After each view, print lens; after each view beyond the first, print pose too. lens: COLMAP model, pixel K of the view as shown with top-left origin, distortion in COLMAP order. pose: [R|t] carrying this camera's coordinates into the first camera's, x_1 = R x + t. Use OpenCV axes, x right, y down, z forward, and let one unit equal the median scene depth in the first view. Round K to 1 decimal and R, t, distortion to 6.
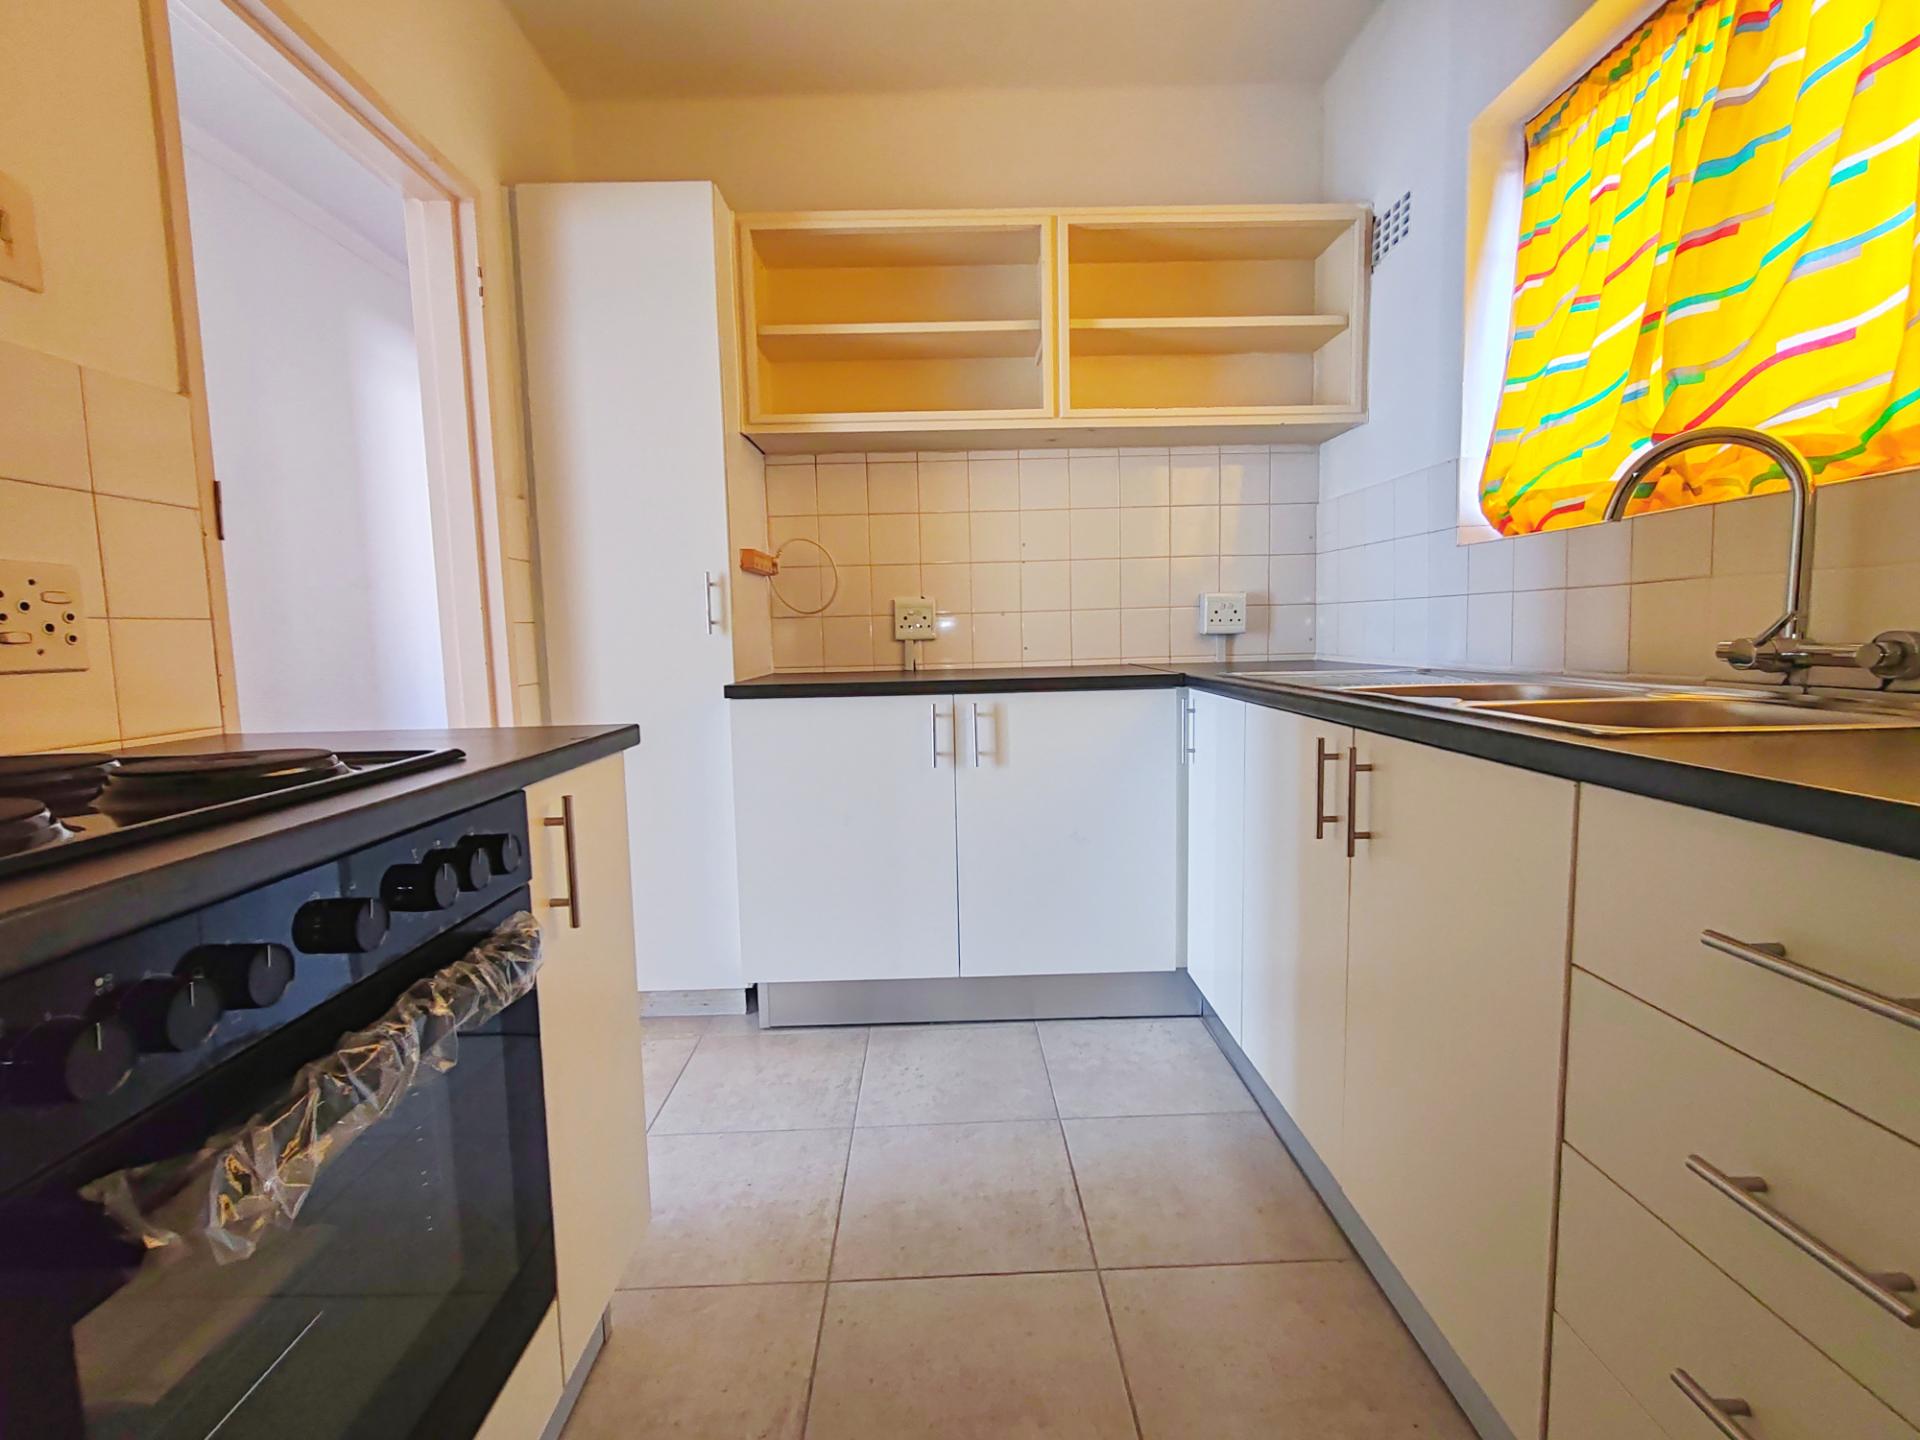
lens RADIAL K [[875.4, 0, 961.7], [0, 875.4, 719.6], [0, 0, 1]] dist [-0.009661, 0.001720]
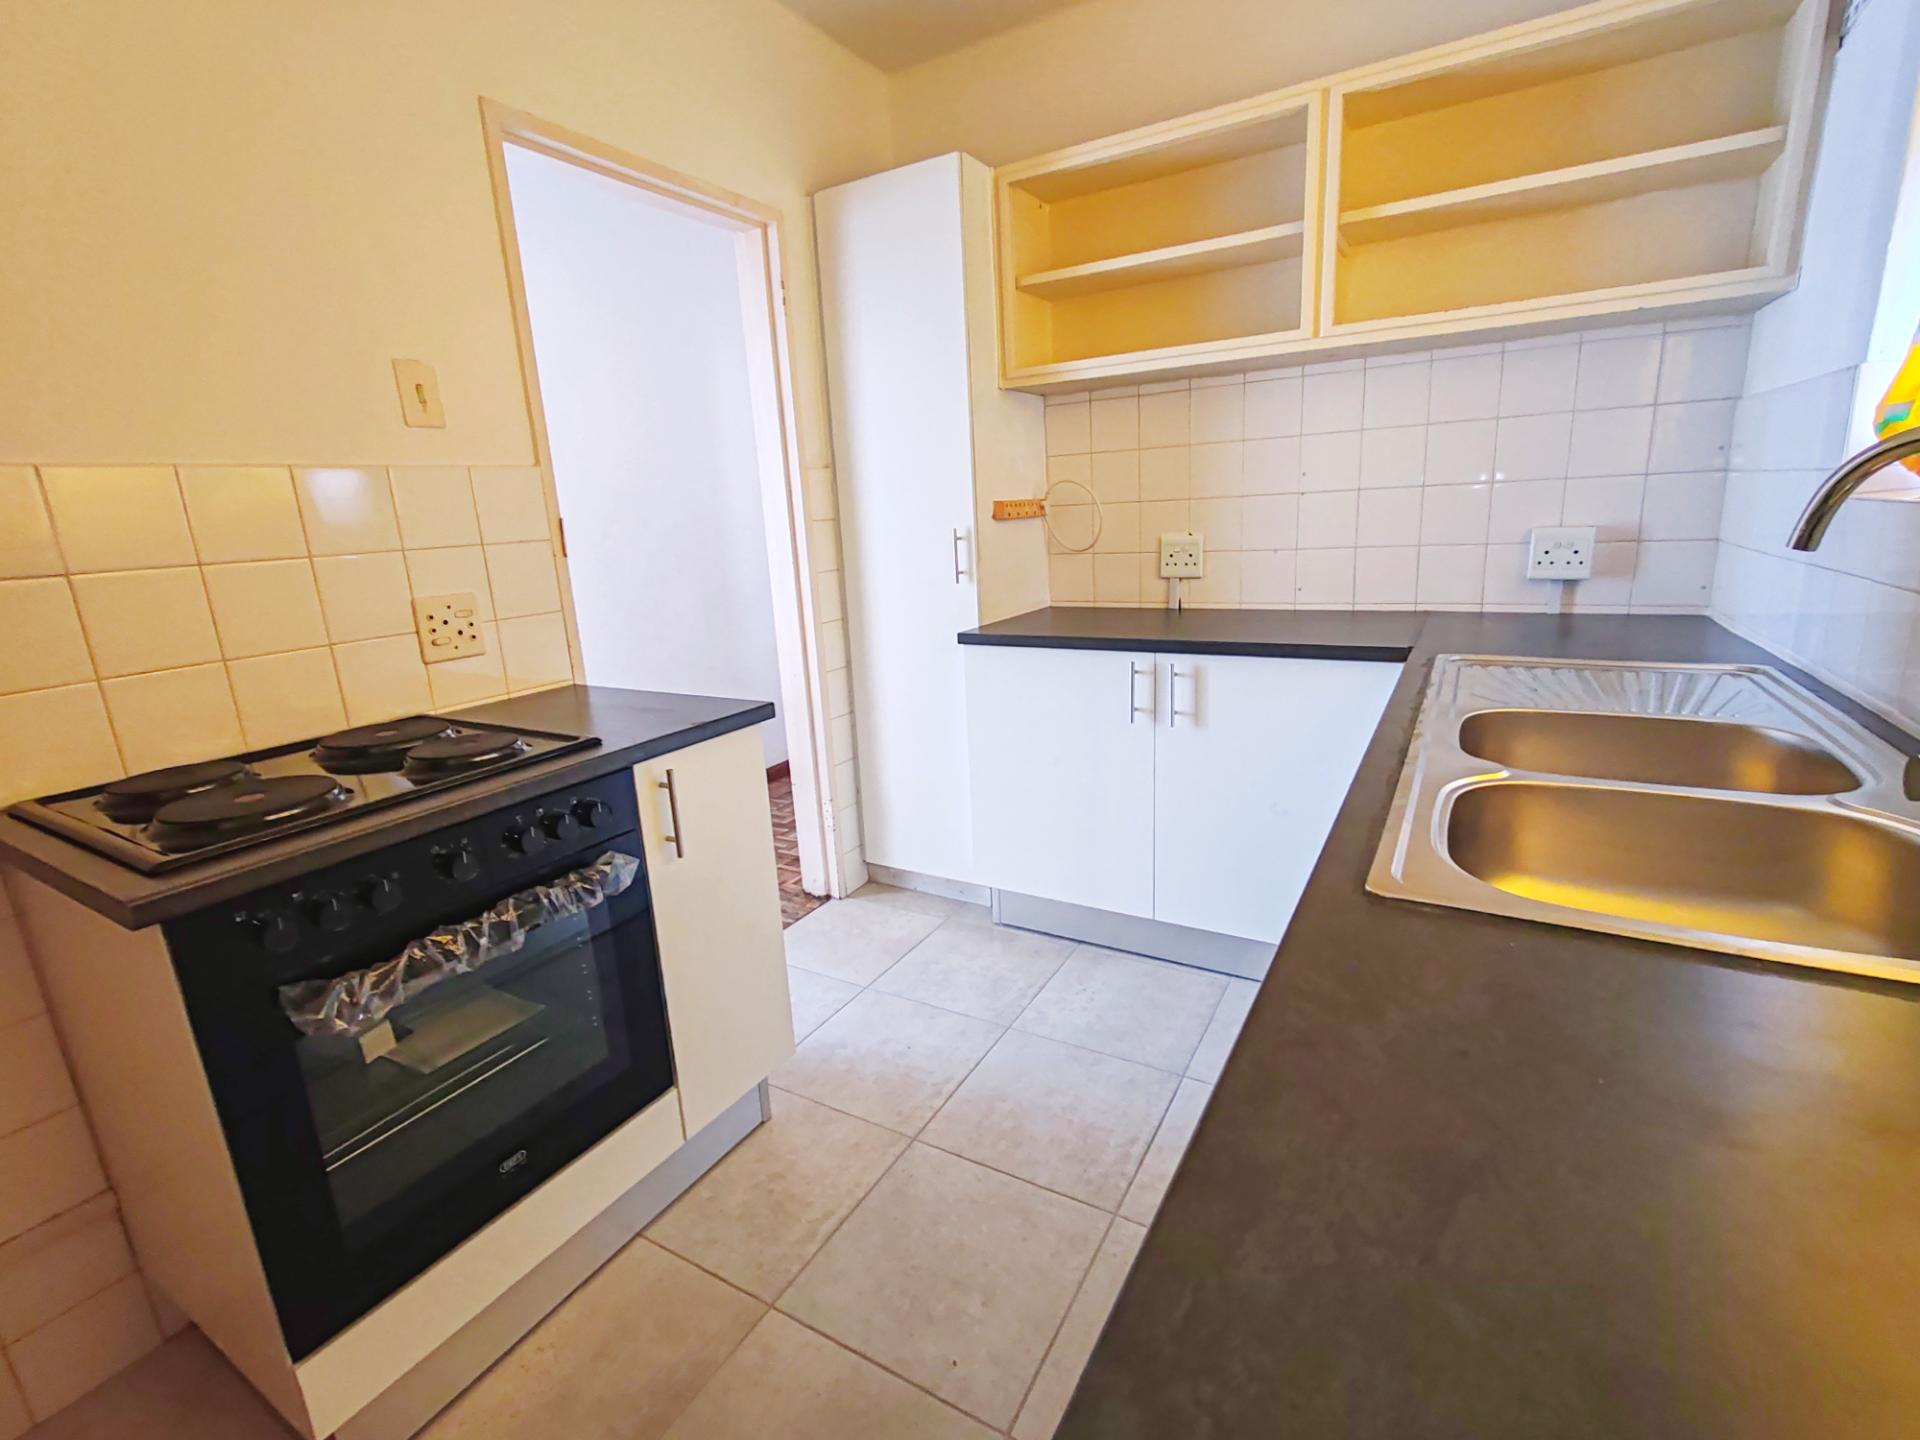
lens RADIAL K [[875.4, 0, 956.1], [0, 875.4, 720.3], [0, 0, 1]] dist [-0.009661, 0.001720]
pose [[0.845032, 0.108178, -0.523658, 0.322354], [-0.021006, 0.985282, 0.169643, -0.114692], [0.534303, -0.132354, 0.834867, 0.028512]]
